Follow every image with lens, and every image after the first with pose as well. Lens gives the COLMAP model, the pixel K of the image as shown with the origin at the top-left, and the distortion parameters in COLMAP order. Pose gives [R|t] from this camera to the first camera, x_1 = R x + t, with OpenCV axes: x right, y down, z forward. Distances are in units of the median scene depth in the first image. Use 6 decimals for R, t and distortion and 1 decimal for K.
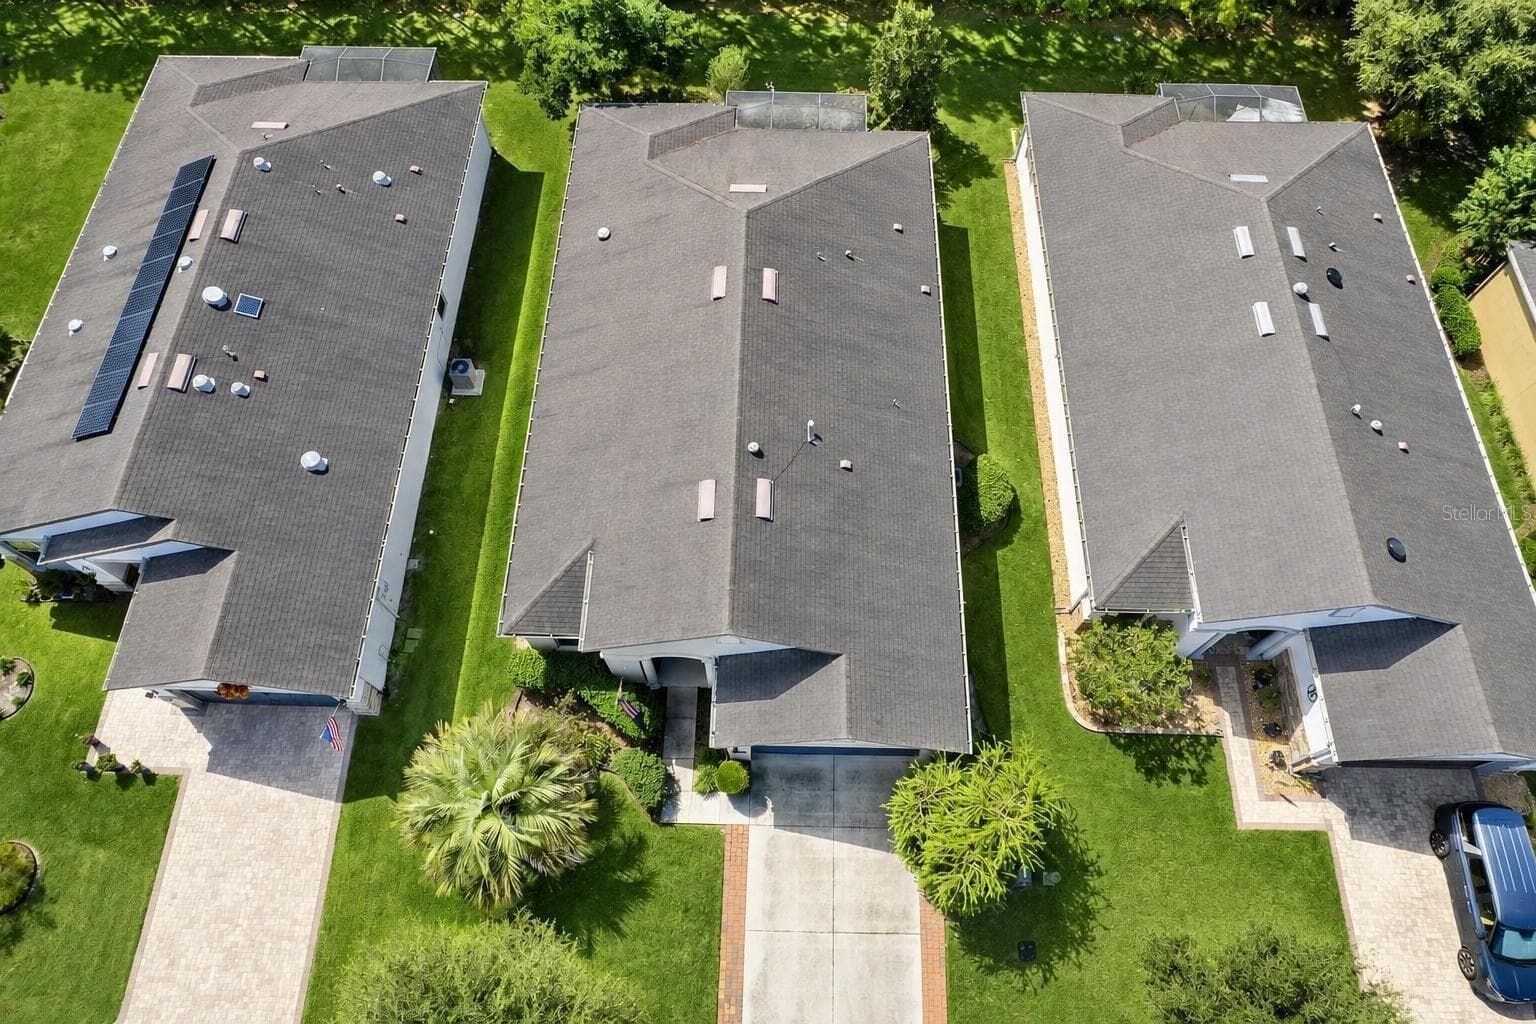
lens RADIAL K [[986.0, 0, 765.3], [0, 986.0, 514.2], [0, 0, 1]] dist [-0.077701, 0.068671]
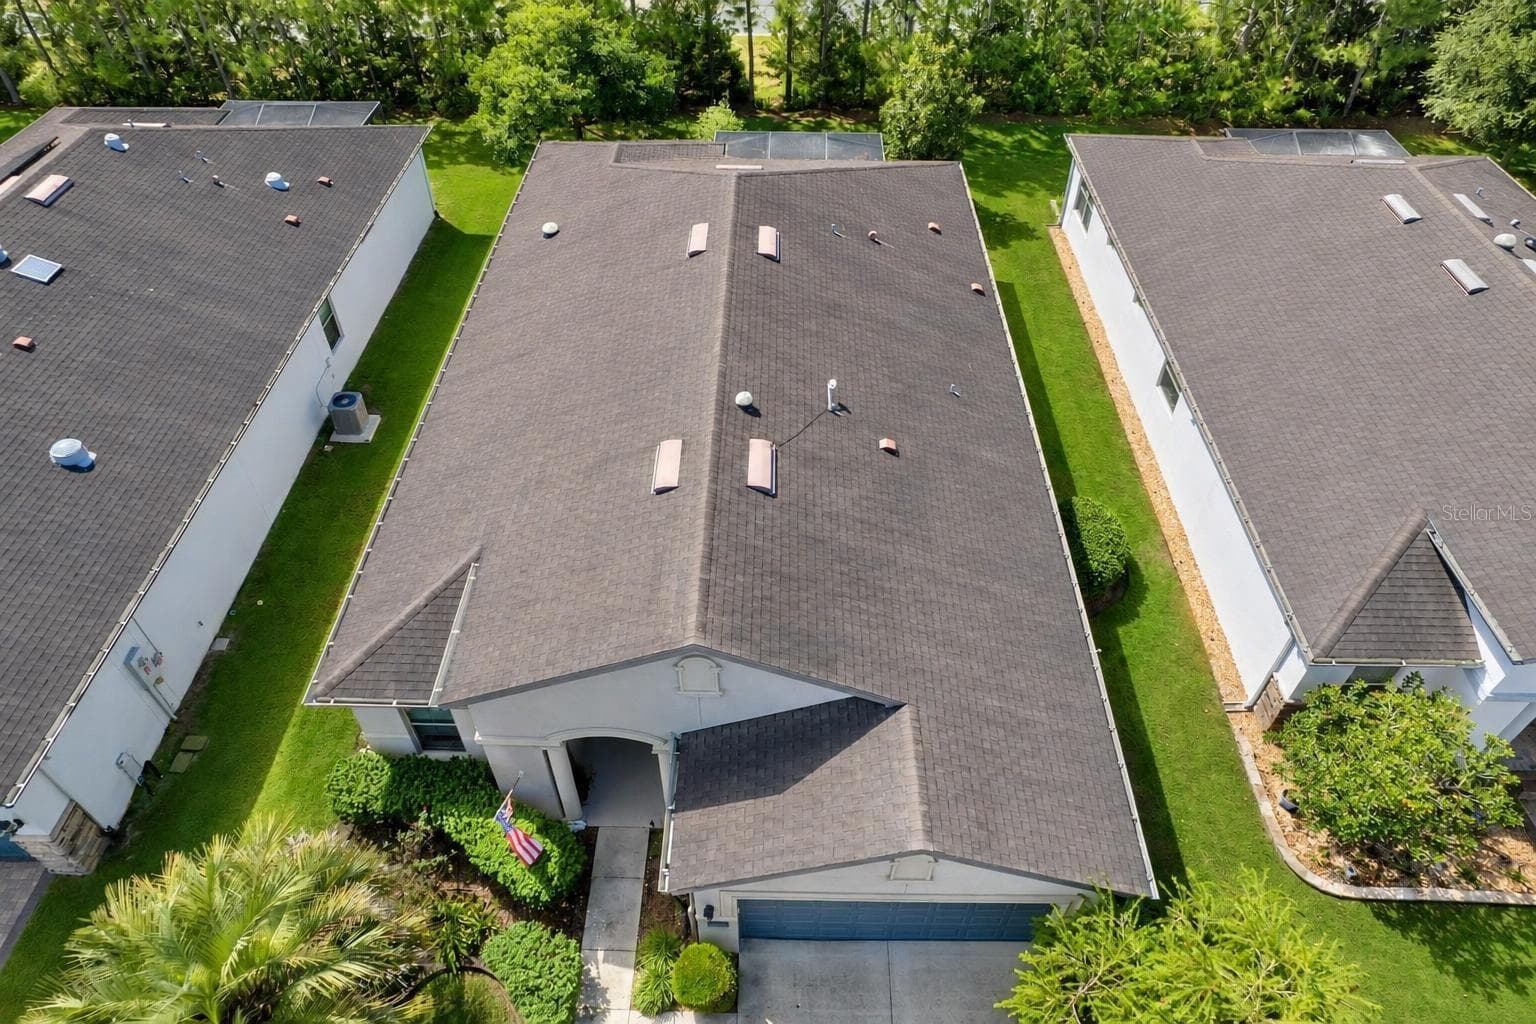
lens RADIAL K [[986.0, 0, 765.3], [0, 986.0, 514.2], [0, 0, 1]] dist [-0.077701, 0.068671]
pose [[0.999988, -0.003736, 0.003205, -0.000665], [0.004578, 0.945146, -0.326617, 0.199084], [-0.001809, 0.326628, 0.945151, 0.402707]]
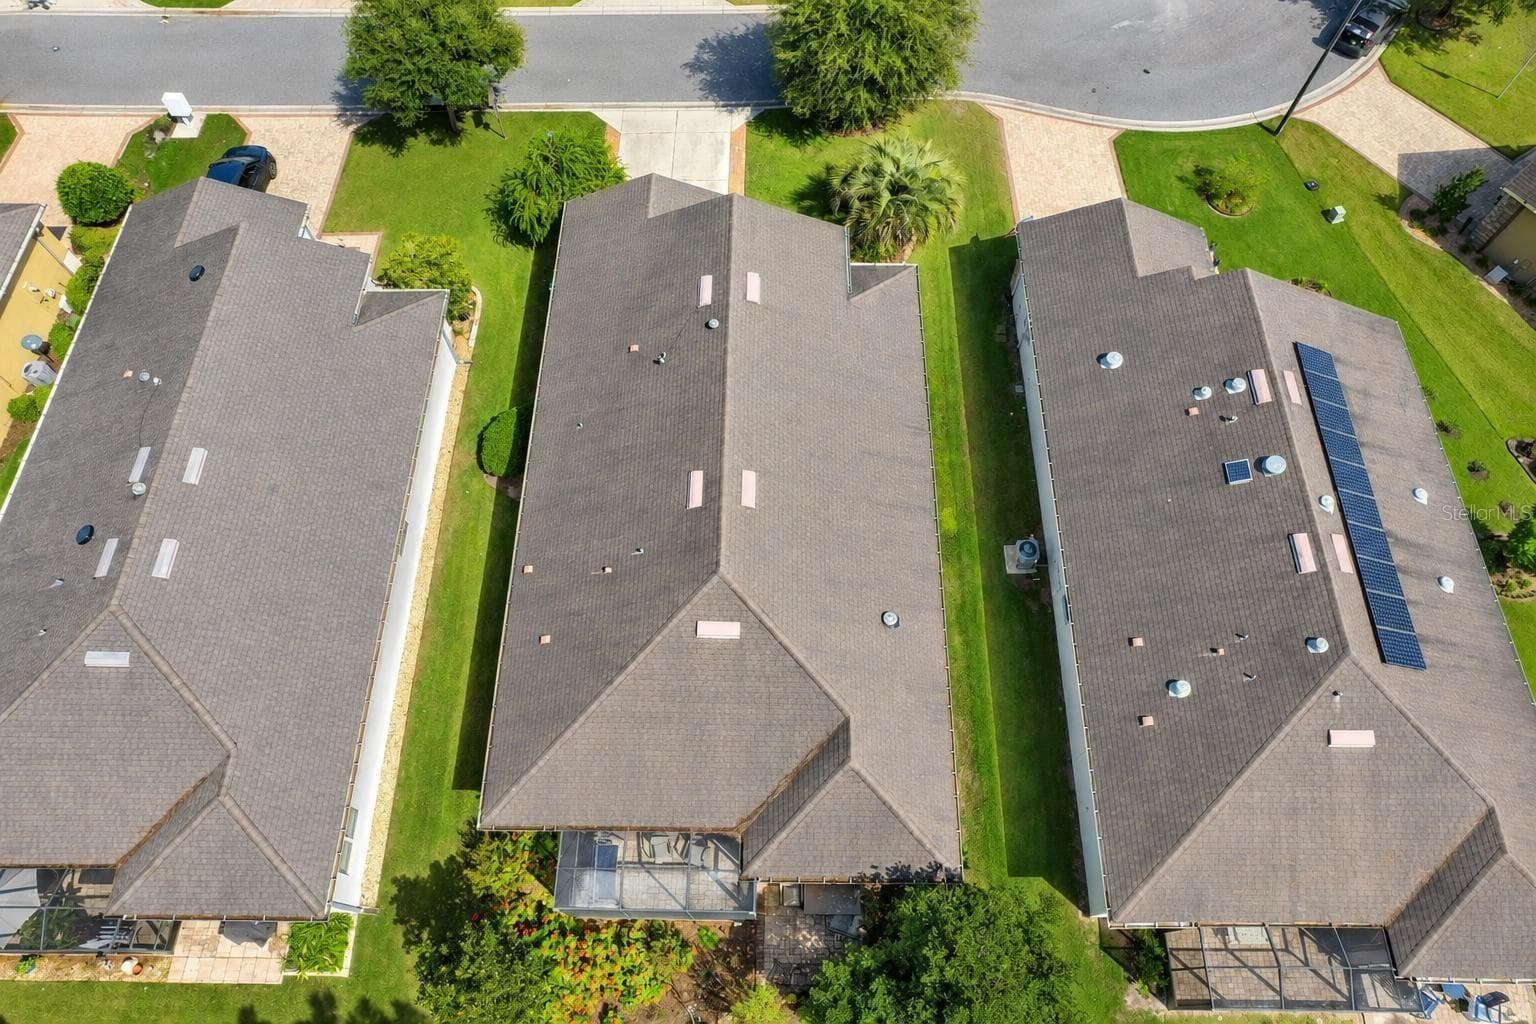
lens RADIAL K [[986.0, 0, 765.3], [0, 986.0, 514.2], [0, 0, 1]] dist [-0.077701, 0.068671]
pose [[-0.999902, 0.012271, -0.006680, -0.058400], [-0.012712, -0.600576, 0.799466, -1.055371], [0.005799, 0.799473, 0.600674, 0.471297]]
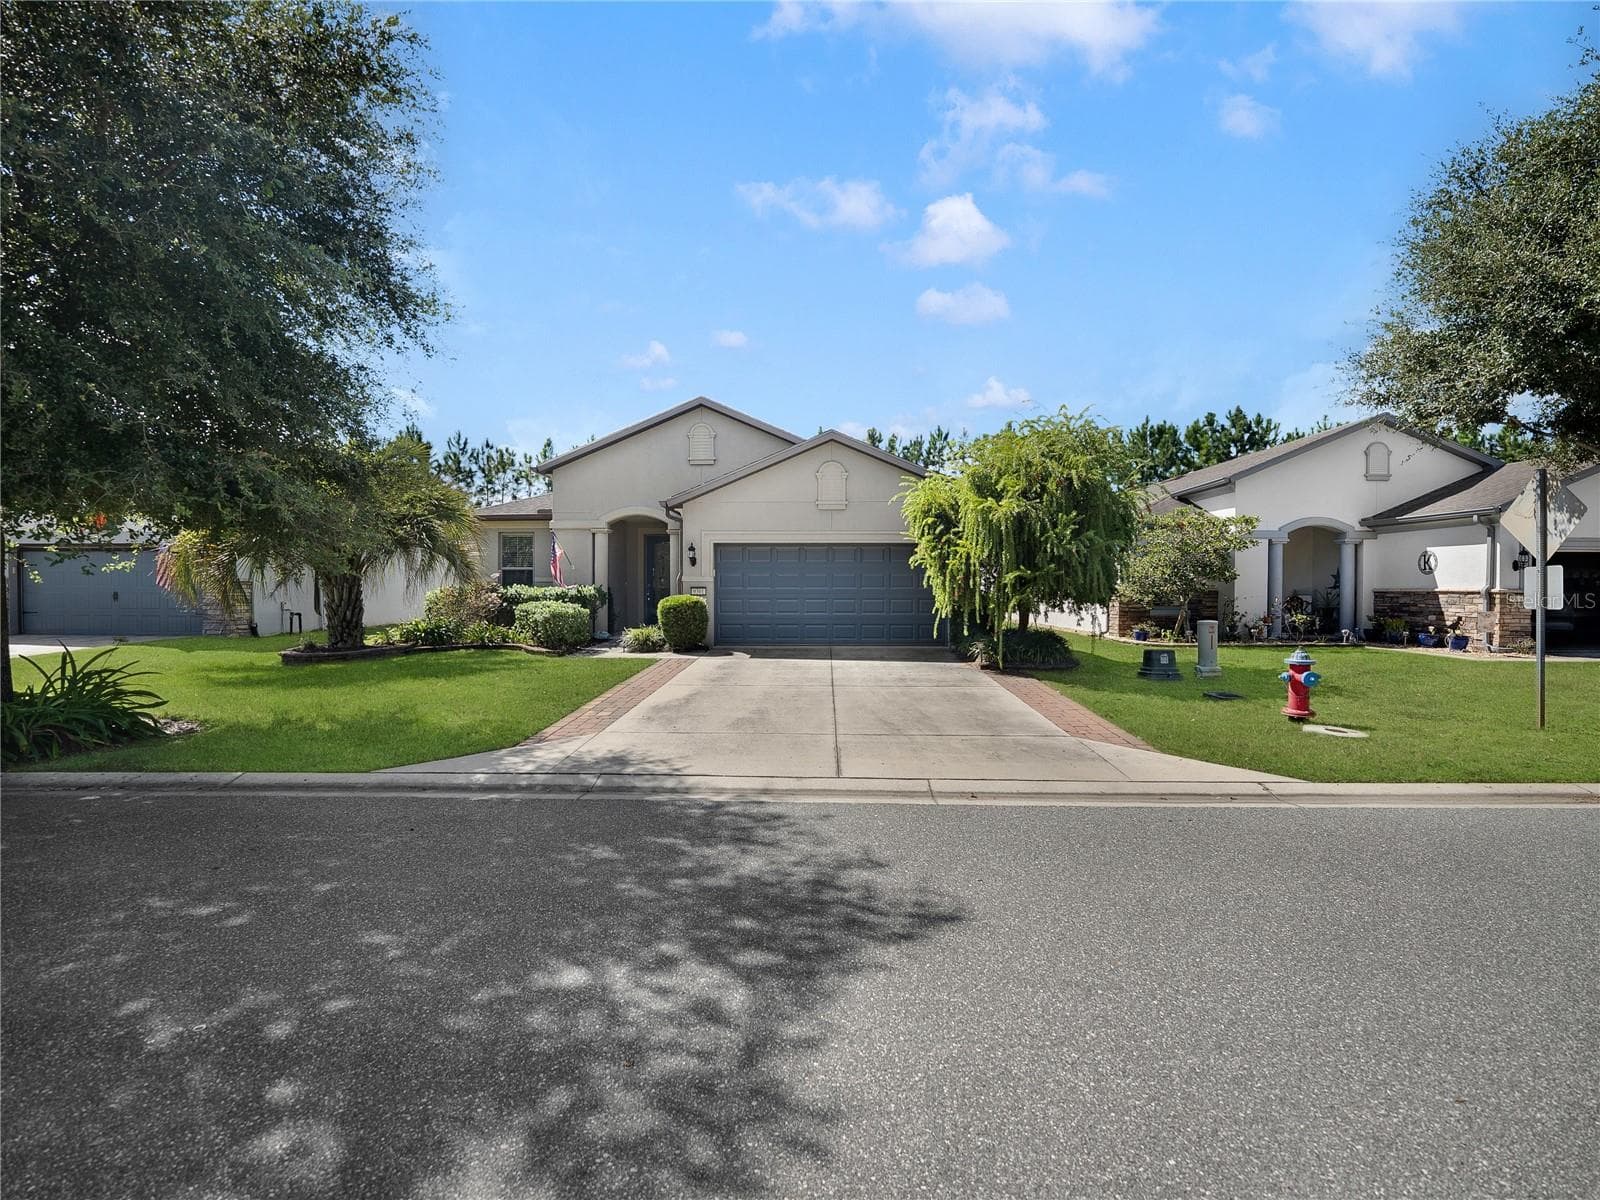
lens RADIAL K [[739.4, 0, 802.1], [0, 739.4, 589.9], [0, 0, 1]] dist [-0.025142, 0.002071]
pose [[0.999981, -0.003899, -0.004797, 0.052609], [-0.002566, 0.444180, -0.895934, 0.716641], [0.005624, 0.895929, 0.444161, 0.739433]]
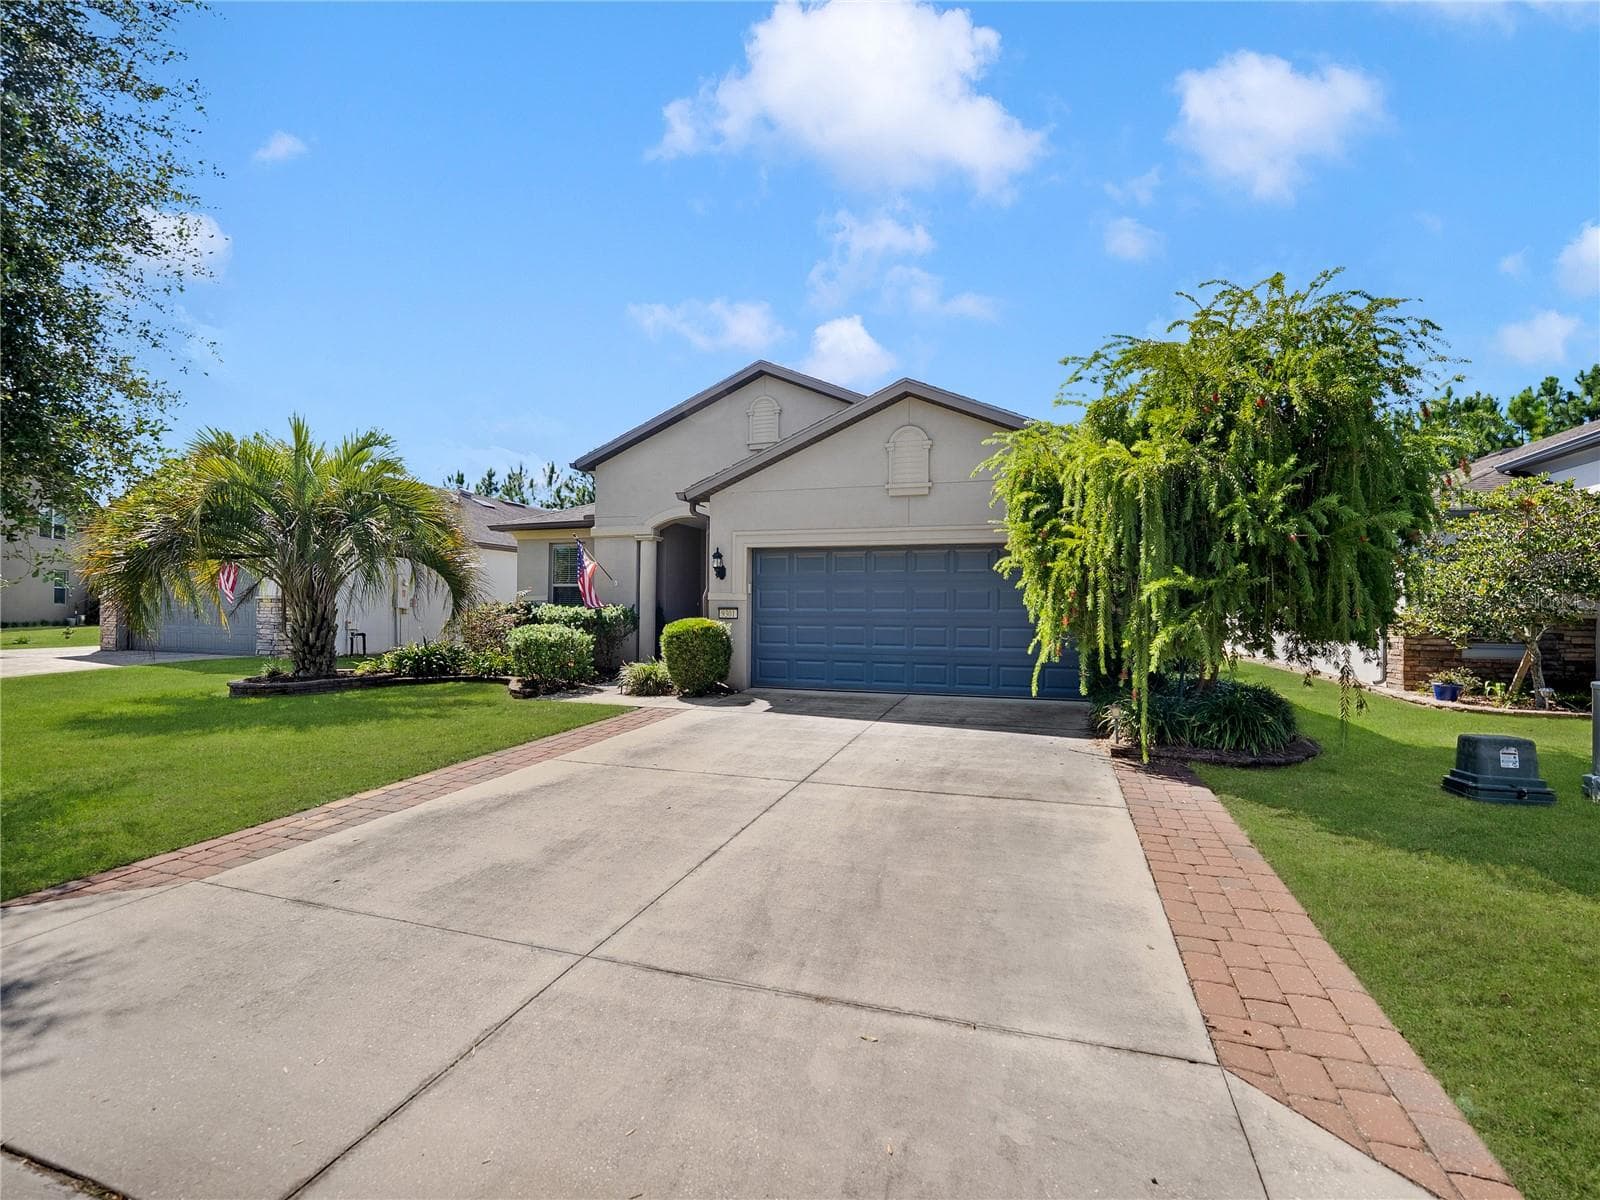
lens RADIAL K [[742.5, 0, 800.0], [0, 742.5, 600.0], [0, 0, 1]] dist [-0.031515, 0.004961]
pose [[0.957121, -0.001704, -0.289684, 0.126401], [-0.261137, 0.427824, -0.865317, 0.565306], [0.125408, 0.903860, 0.409035, 0.814999]]
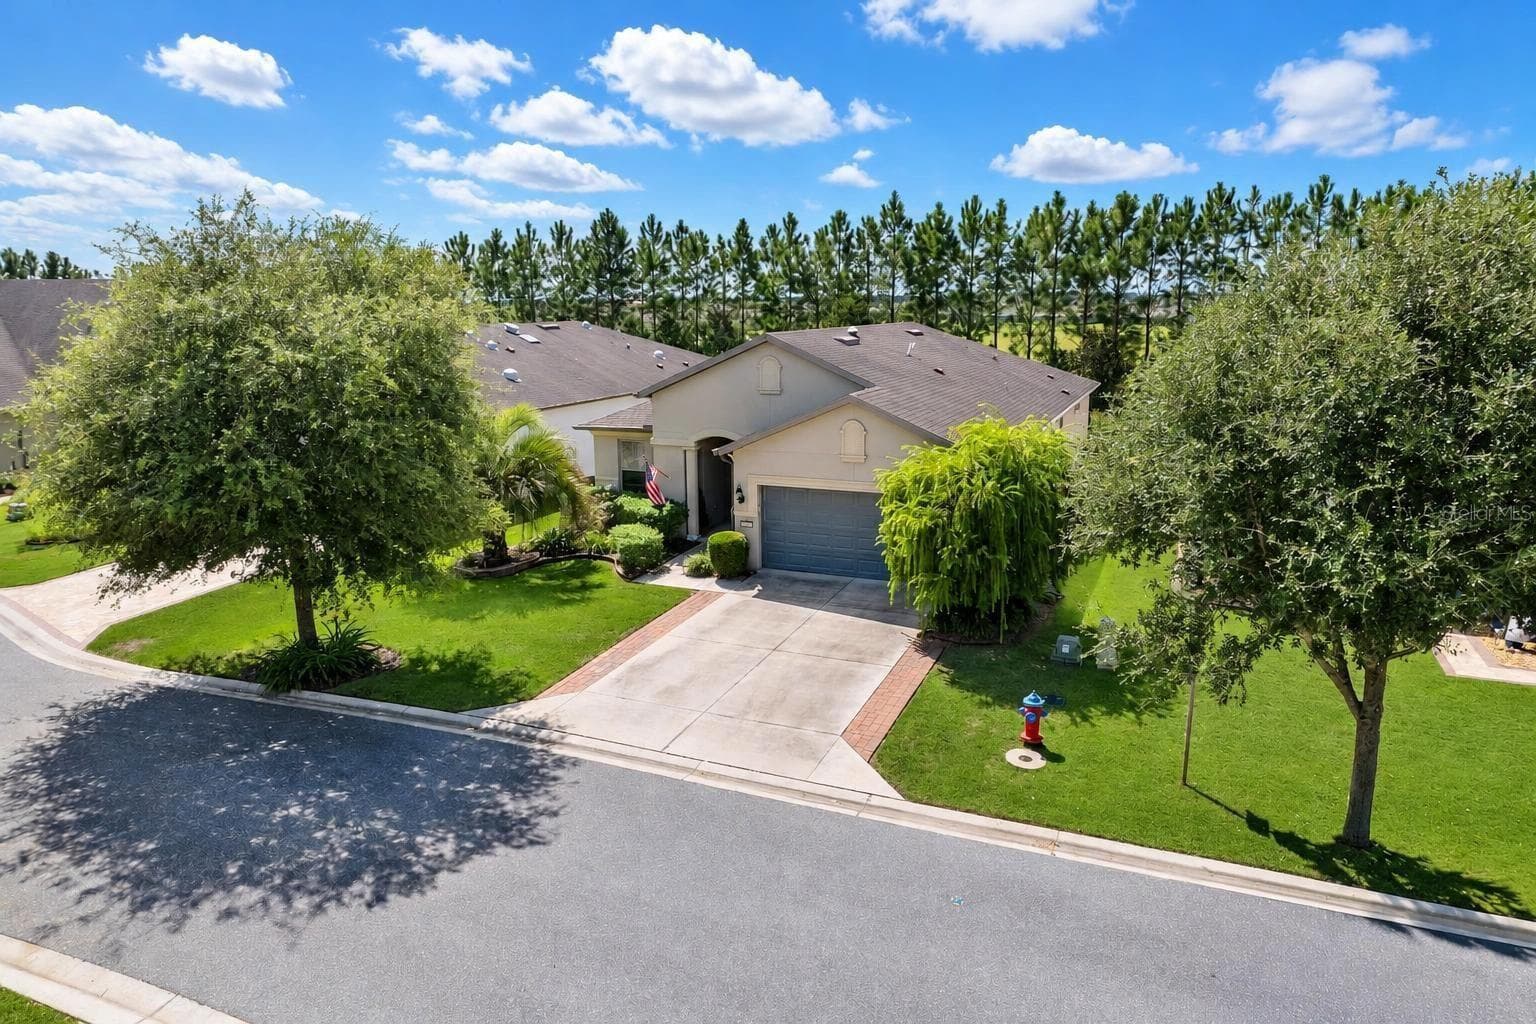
lens RADIAL K [[986.0, 0, 765.3], [0, 986.0, 514.2], [0, 0, 1]] dist [-0.077701, 0.068671]
pose [[0.925128, 0.065908, -0.373891, 0.306796], [-0.334290, 0.608246, -0.719922, 0.836233], [0.179969, 0.791008, 0.584737, 0.477593]]
